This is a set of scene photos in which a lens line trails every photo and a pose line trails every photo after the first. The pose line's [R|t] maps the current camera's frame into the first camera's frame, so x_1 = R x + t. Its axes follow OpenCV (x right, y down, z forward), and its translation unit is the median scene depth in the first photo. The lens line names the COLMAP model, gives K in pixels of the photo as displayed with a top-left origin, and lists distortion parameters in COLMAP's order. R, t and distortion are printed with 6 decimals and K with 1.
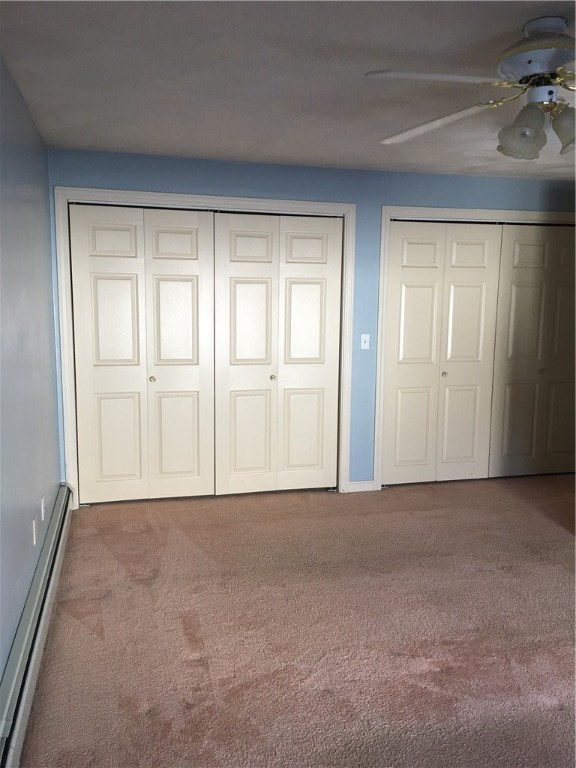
lens RADIAL K [[648.8, 0, 287.4], [0, 648.8, 383.8], [0, 0, 1]] dist [0.094500, -0.110868]
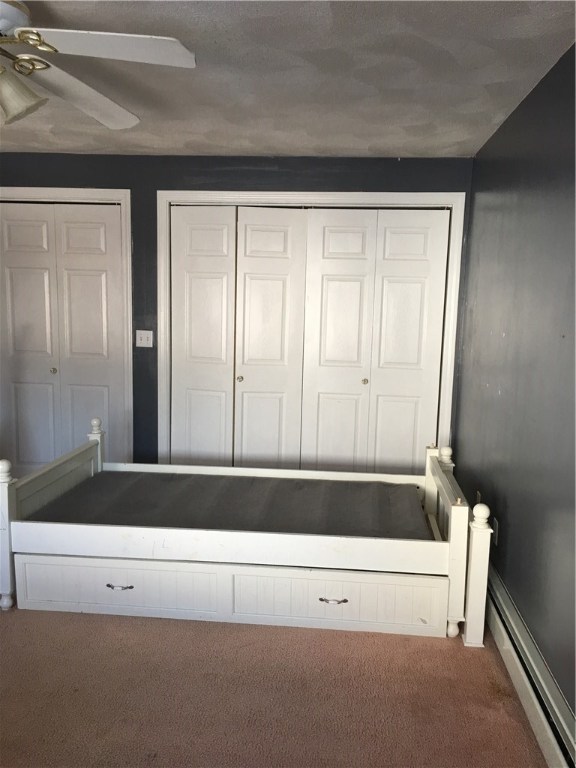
lens RADIAL K [[648.8, 0, 288.2], [0, 648.8, 385.0], [0, 0, 1]] dist [0.094500, -0.110868]
pose [[0.945788, 0.053845, -0.320289, 0.422164], [-0.053134, 0.998527, 0.010965, -0.013405], [0.320408, 0.006647, 0.947256, 0.128431]]
